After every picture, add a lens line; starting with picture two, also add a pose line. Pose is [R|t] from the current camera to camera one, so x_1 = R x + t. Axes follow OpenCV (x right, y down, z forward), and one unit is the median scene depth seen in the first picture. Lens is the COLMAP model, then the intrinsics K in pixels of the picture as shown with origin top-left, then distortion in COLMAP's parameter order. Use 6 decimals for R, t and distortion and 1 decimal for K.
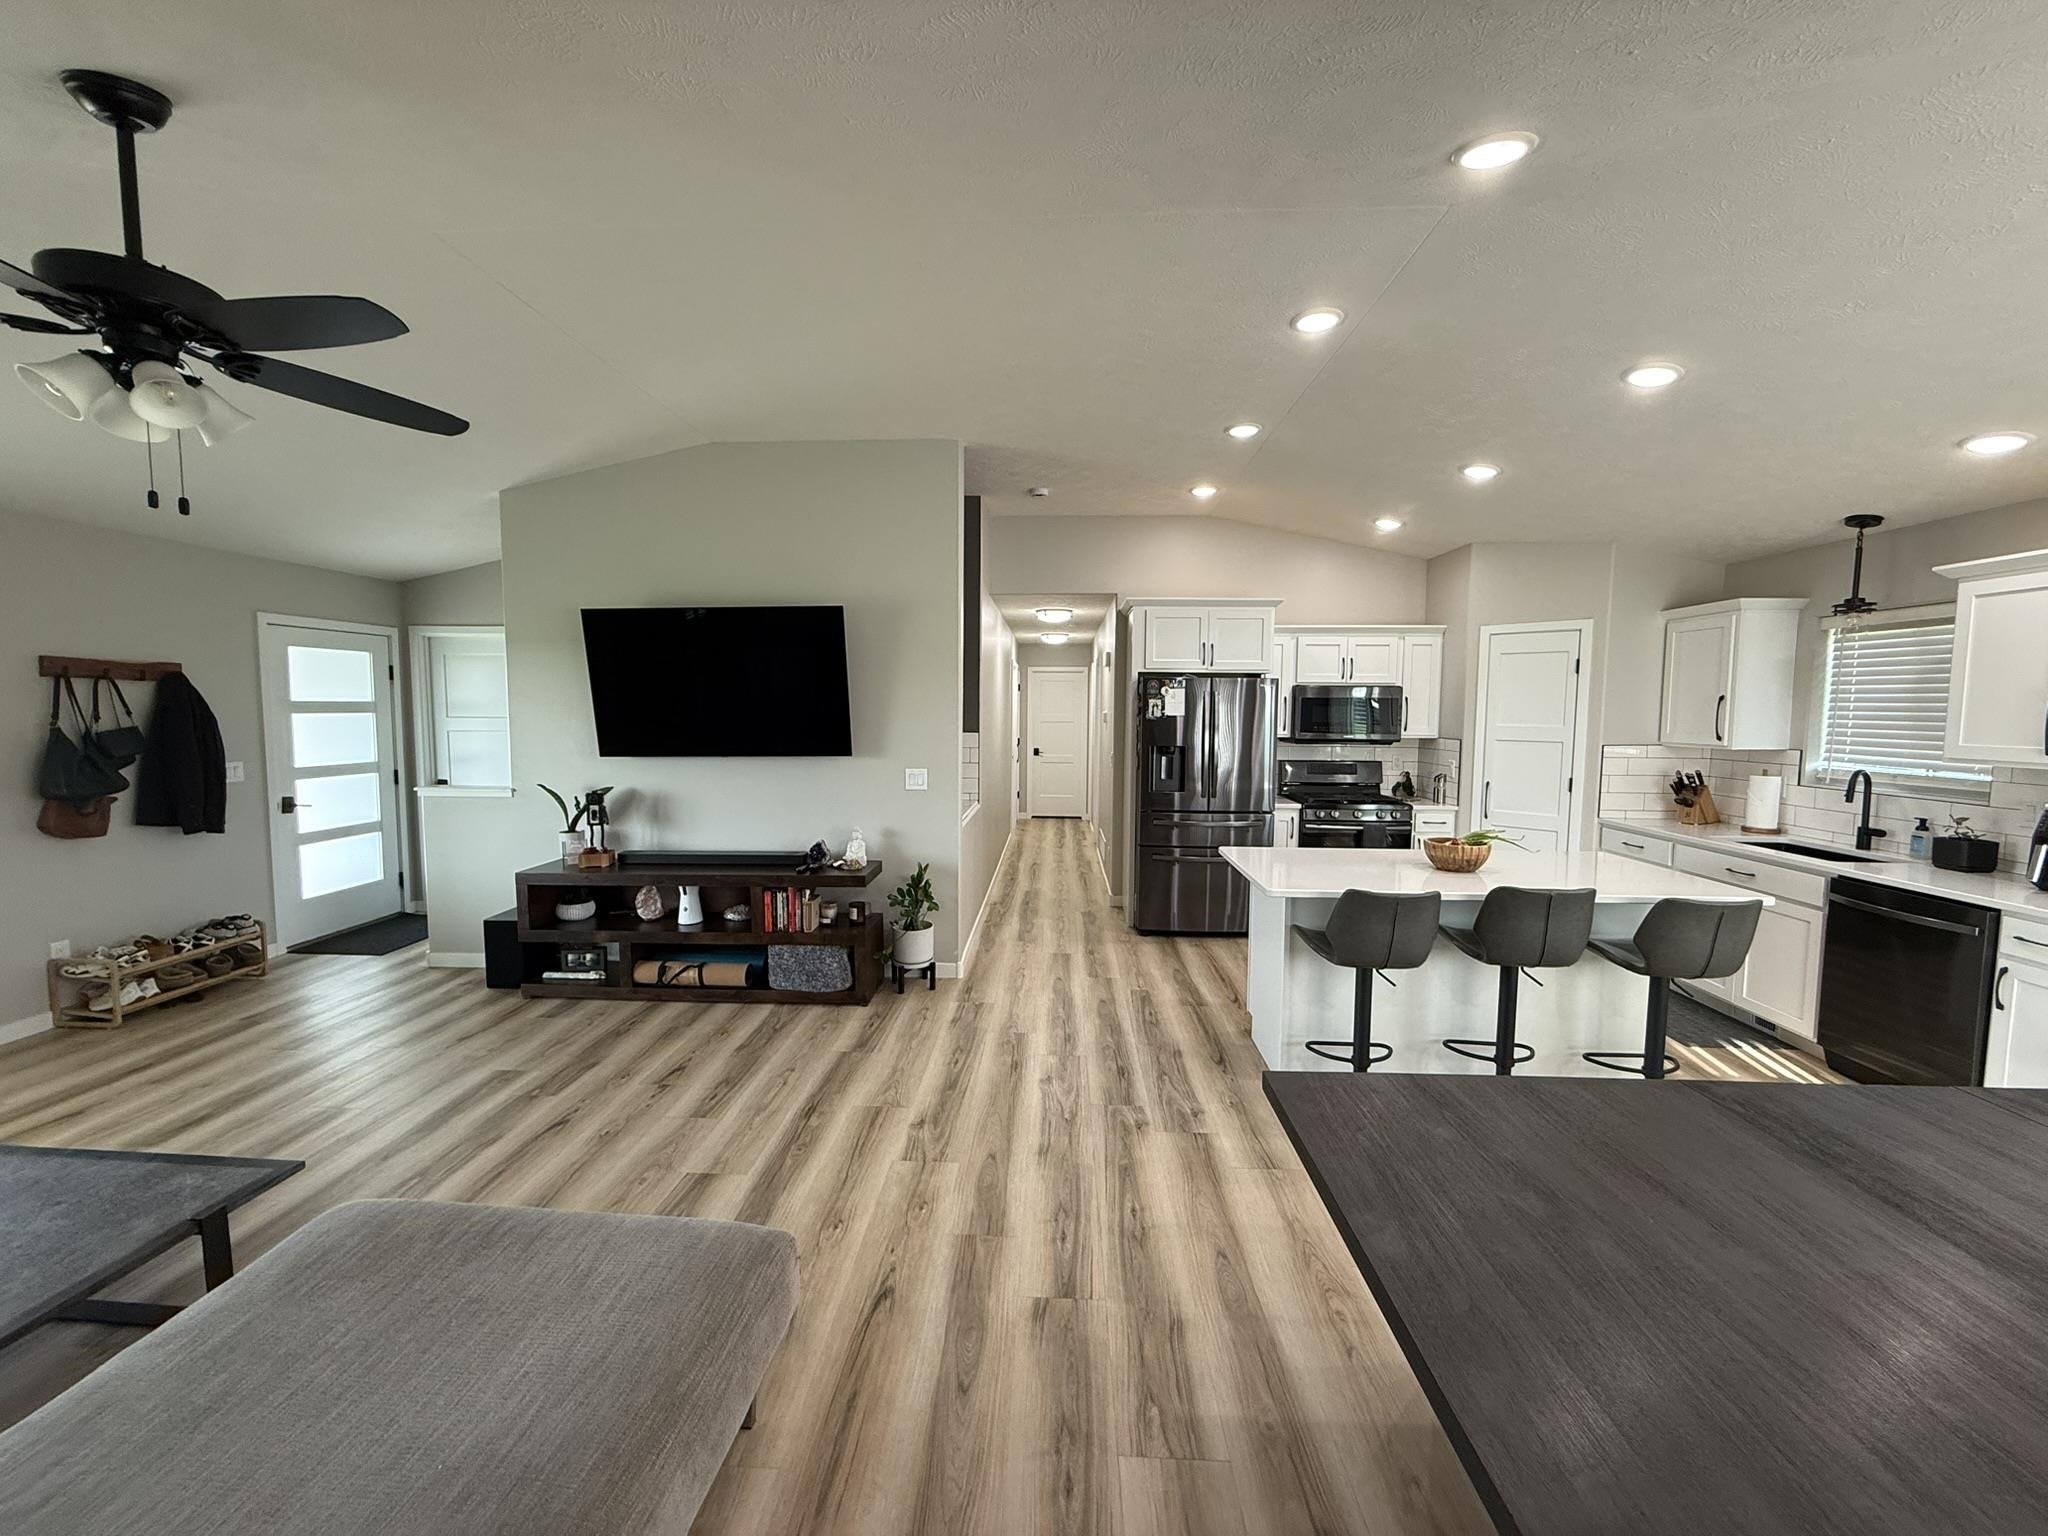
lens RADIAL K [[813.4, 0, 1017.6], [0, 813.4, 771.1], [0, 0, 1]] dist [-0.000040, -0.000182]
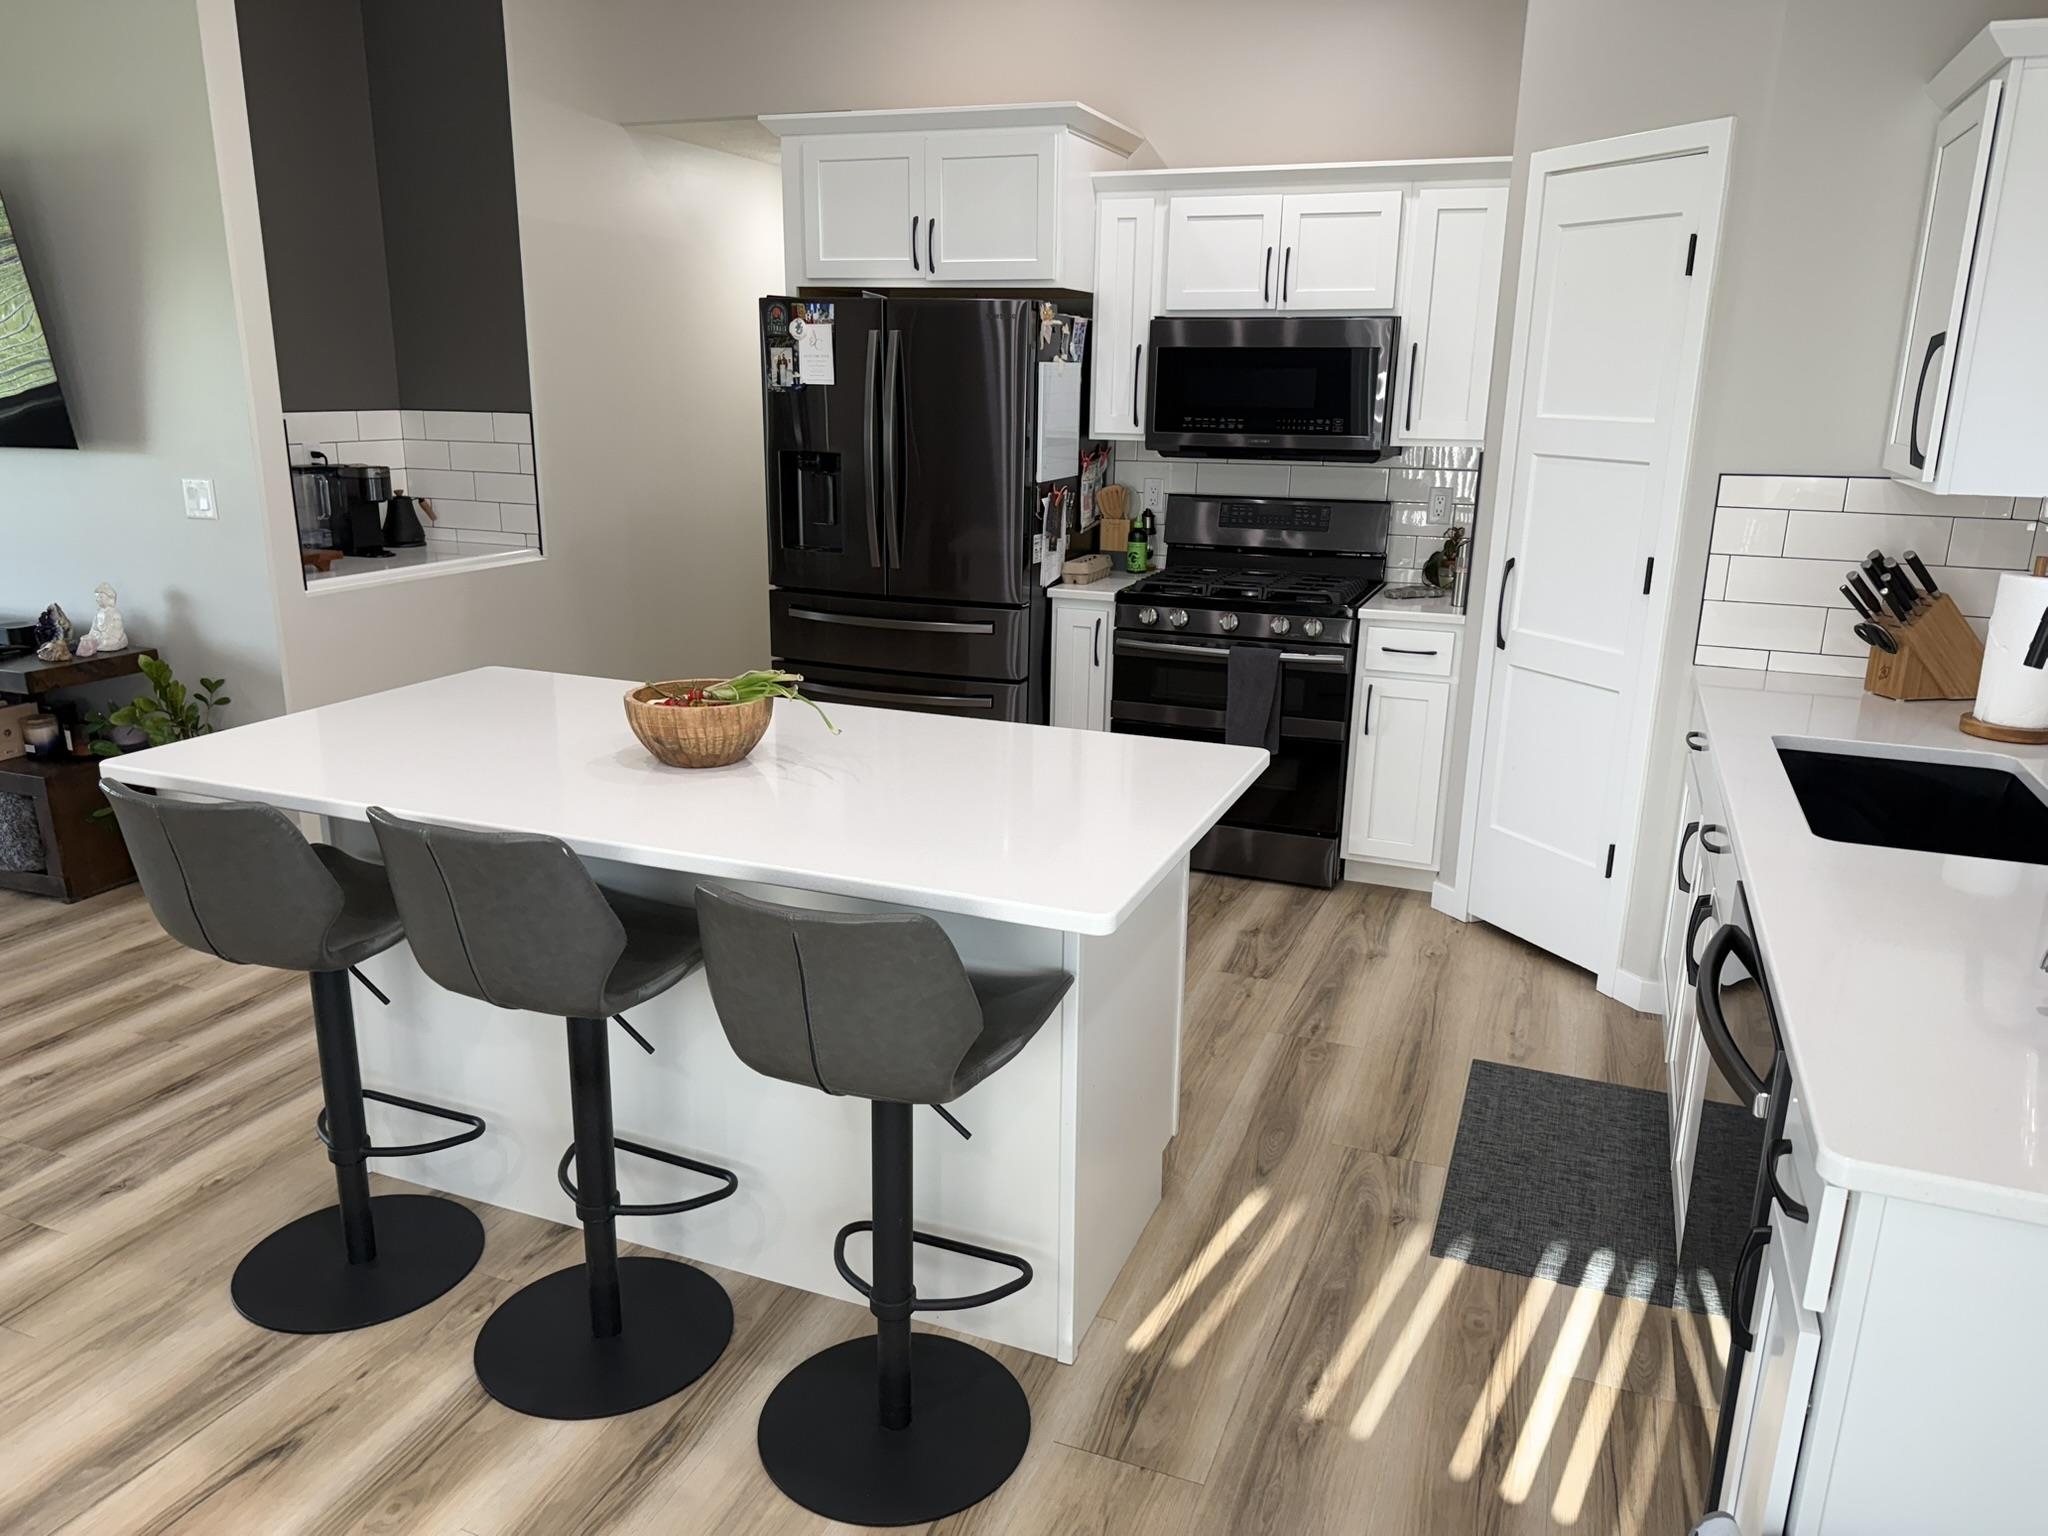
lens RADIAL K [[1432.3, 0, 1028.5], [0, 1432.3, 781.9], [0, 0, 1]] dist [0.048820, -0.053632]
pose [[0.947859, 0.095100, -0.304170, 0.761543], [-0.034399, 0.979392, 0.199016, -0.017085], [0.316828, -0.178176, 0.931597, 0.296844]]
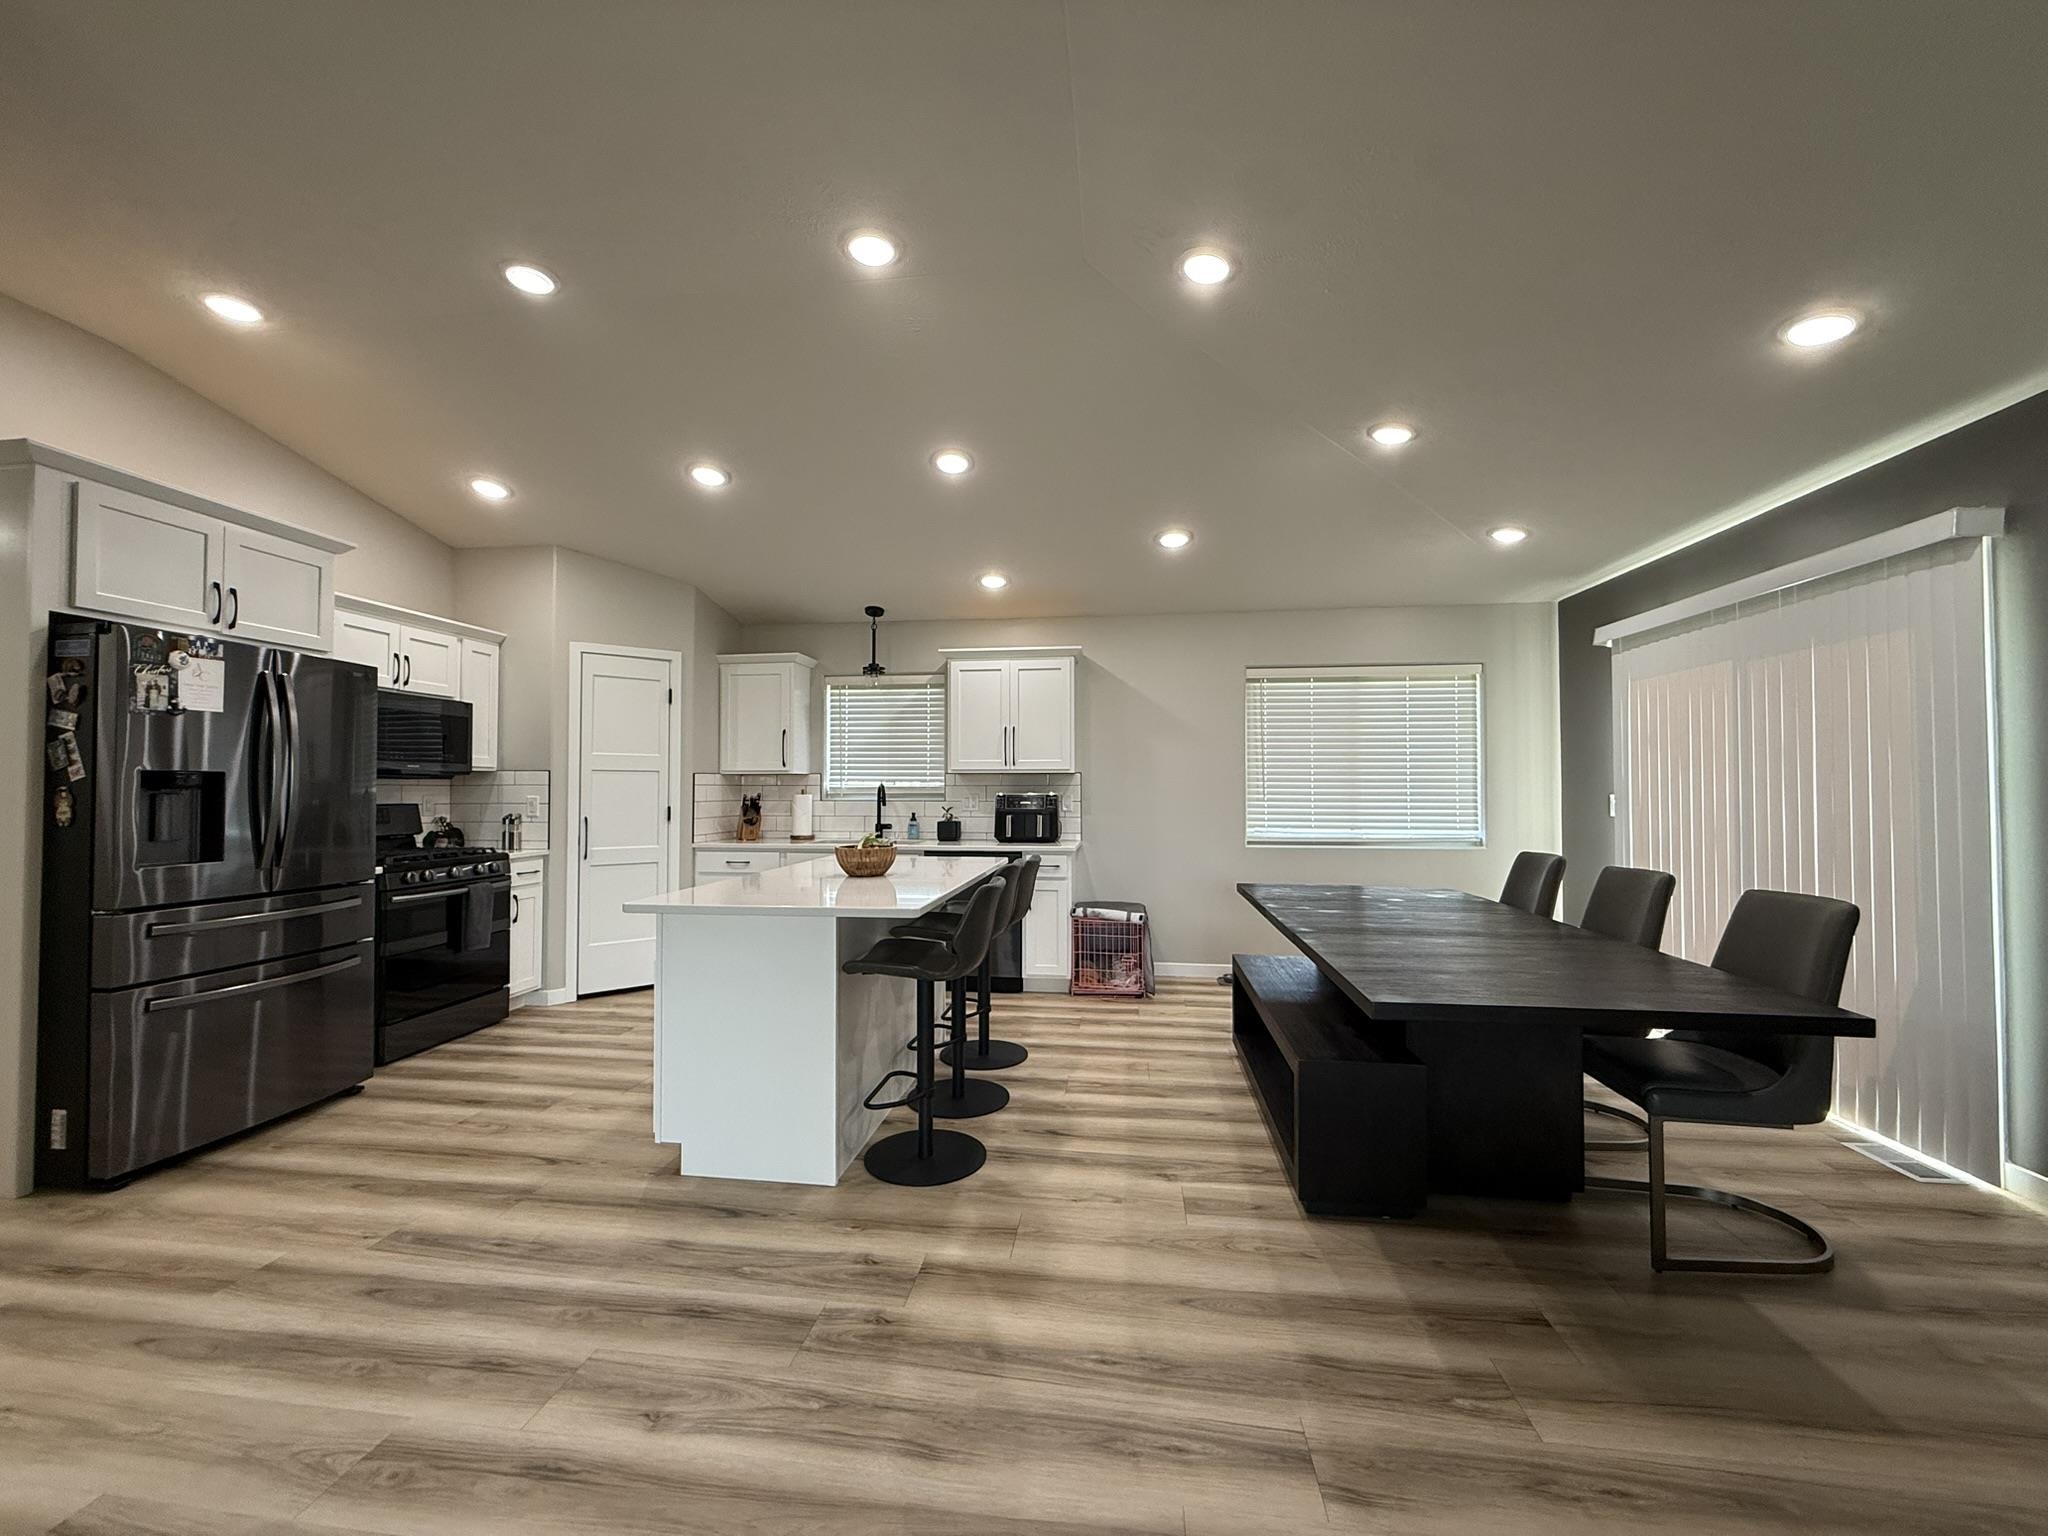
lens RADIAL K [[813.4, 0, 1016.4], [0, 813.4, 768.8], [0, 0, 1]] dist [-0.000040, -0.000182]
pose [[0.084162, 0.019059, 0.996270, -0.349674], [0.080248, 0.996440, -0.025842, 0.027693], [-0.993216, 0.082123, 0.082333, 0.599272]]
